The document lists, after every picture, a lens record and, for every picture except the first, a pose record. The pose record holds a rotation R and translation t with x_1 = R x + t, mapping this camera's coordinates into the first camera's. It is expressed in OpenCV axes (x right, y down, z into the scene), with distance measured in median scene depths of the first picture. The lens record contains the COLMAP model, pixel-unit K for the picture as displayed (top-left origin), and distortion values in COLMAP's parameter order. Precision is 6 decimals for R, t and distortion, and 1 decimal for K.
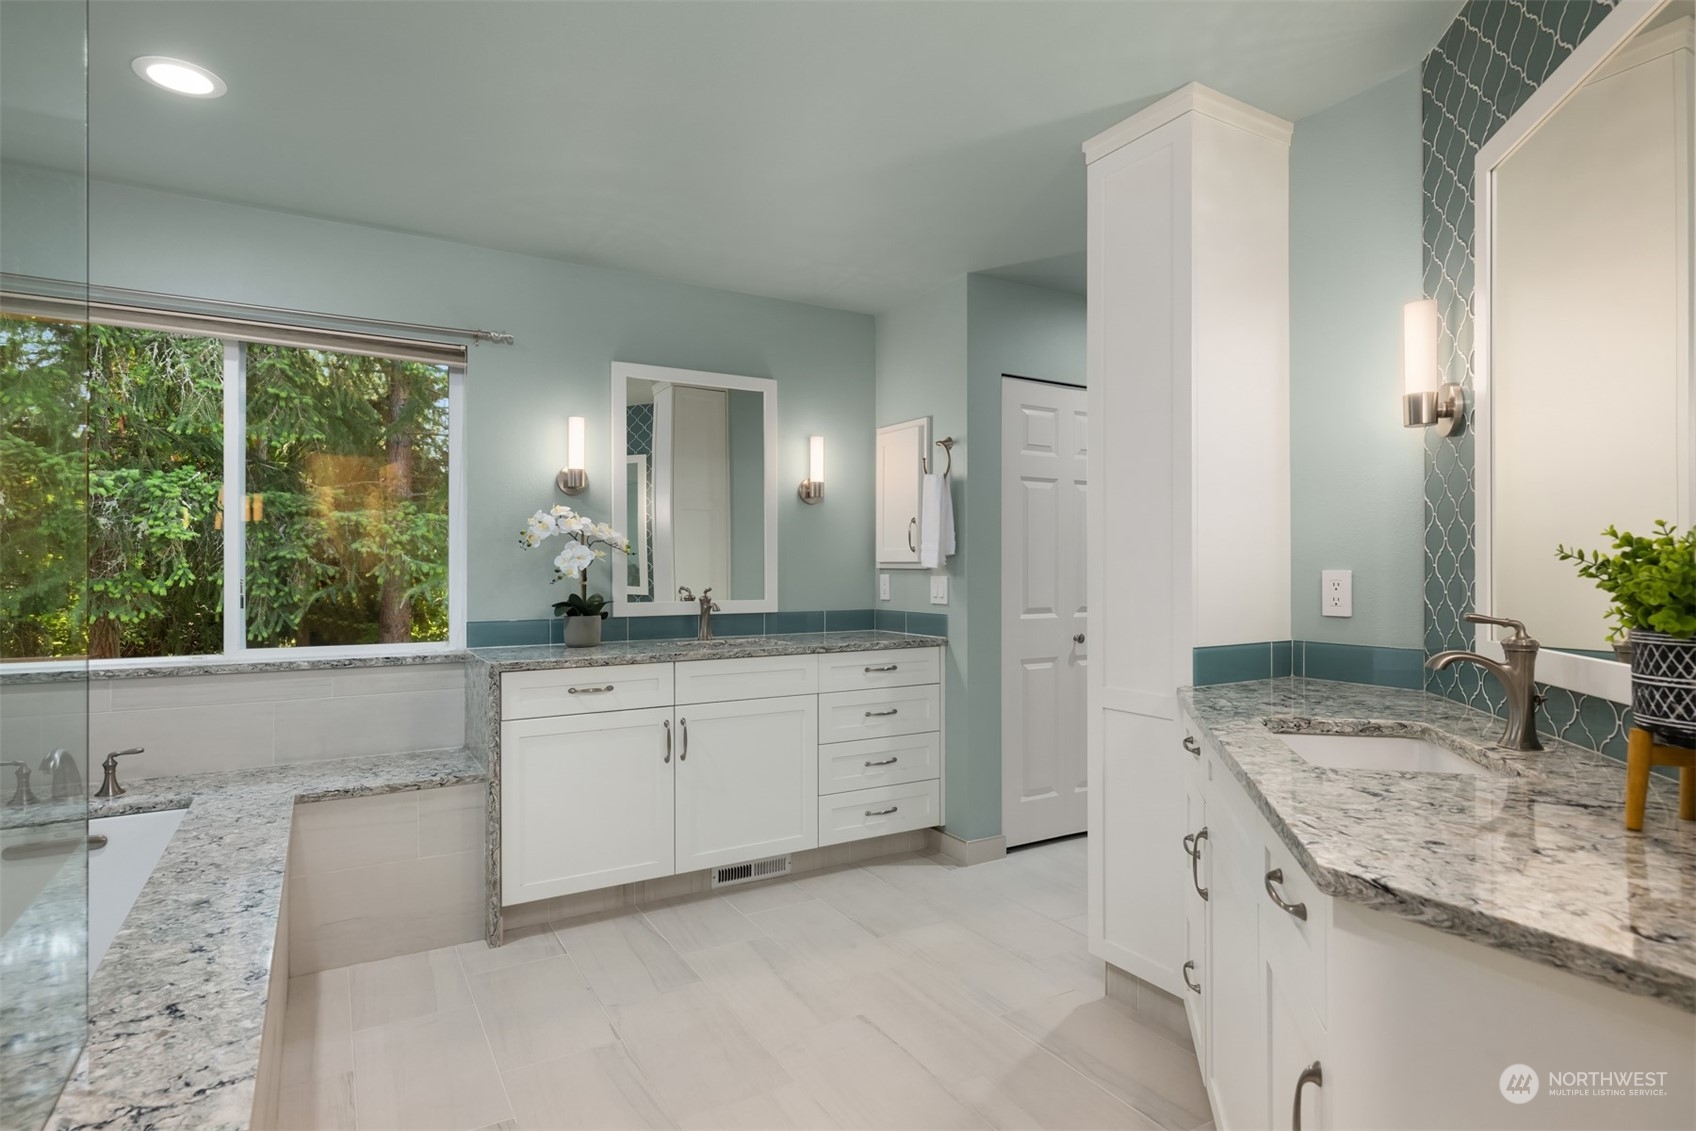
lens RADIAL K [[897.2, 0, 849.1], [0, 897.2, 567.1], [0, 0, 1]] dist [0.007528, 0.002636]
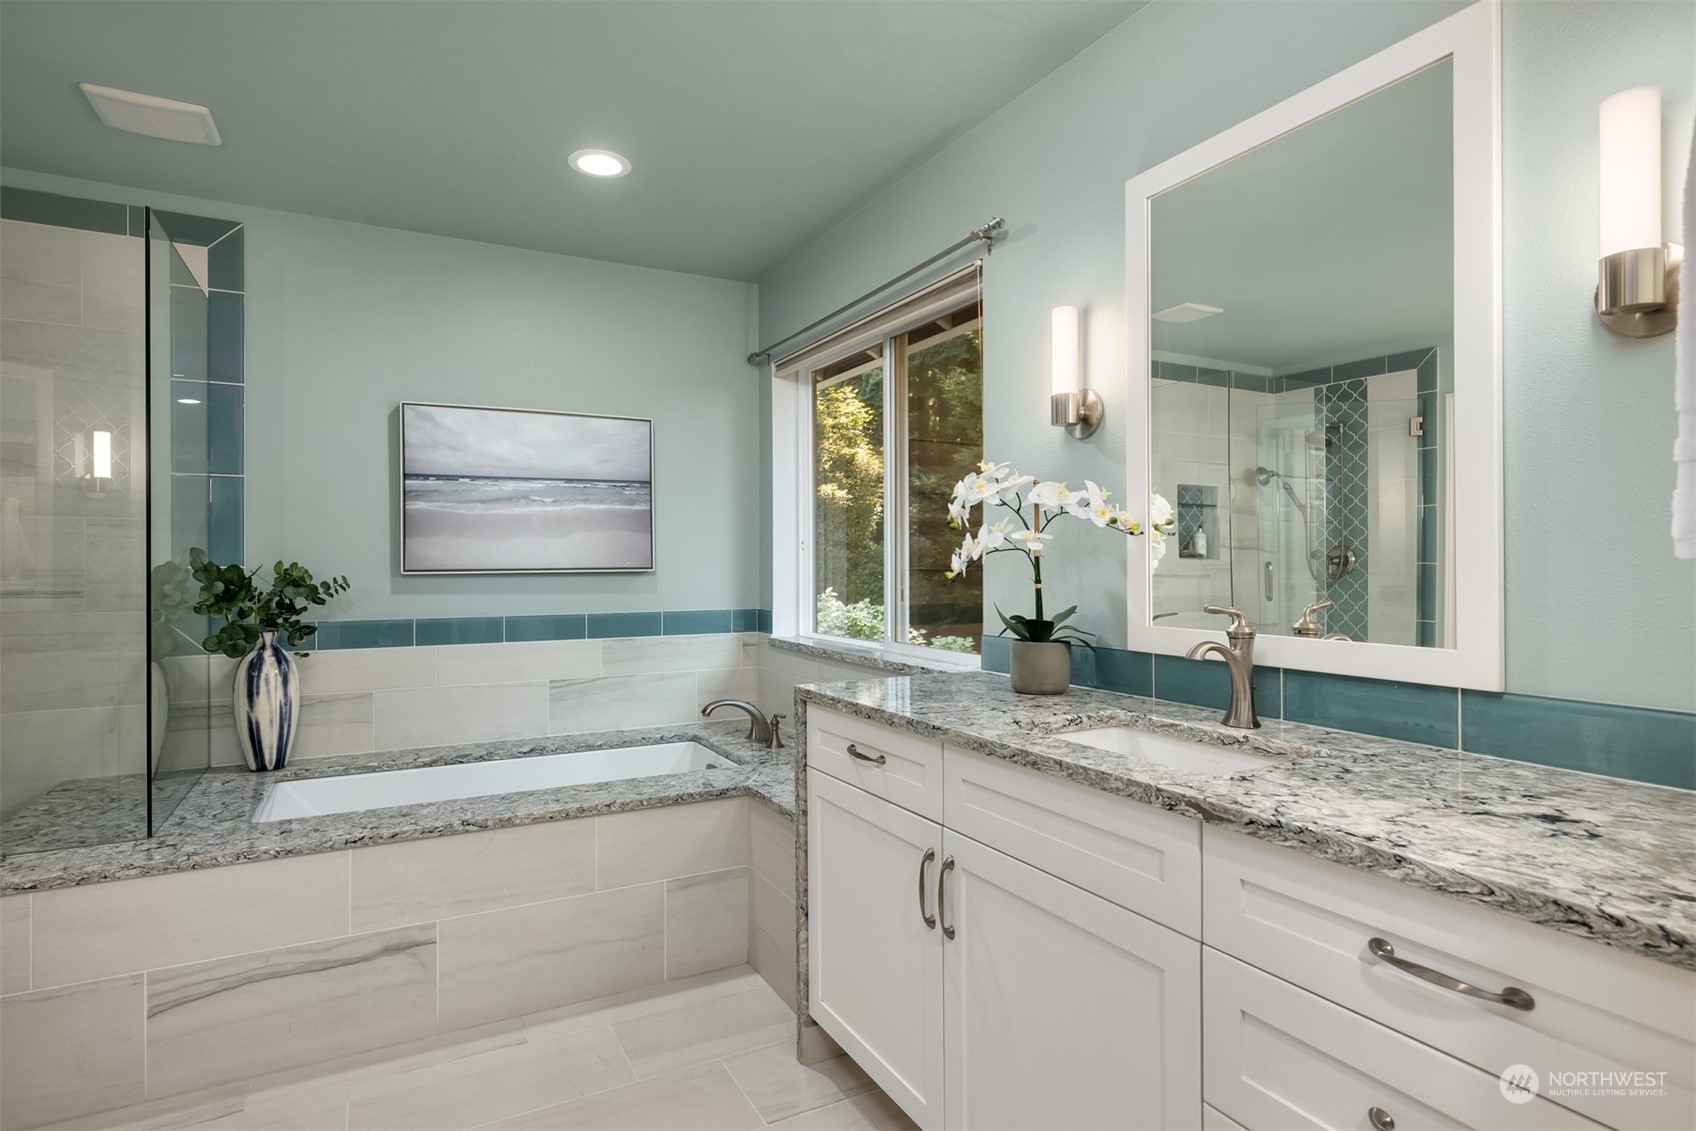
lens RADIAL K [[897.2, 0, 847.2], [0, 897.2, 565.0], [0, 0, 1]] dist [0.007528, 0.002636]
pose [[-0.046452, -0.000030, -0.998921, 0.296474], [0.004945, 0.999988, -0.000260, 0.004036], [0.998908, -0.004952, -0.046451, 0.886653]]
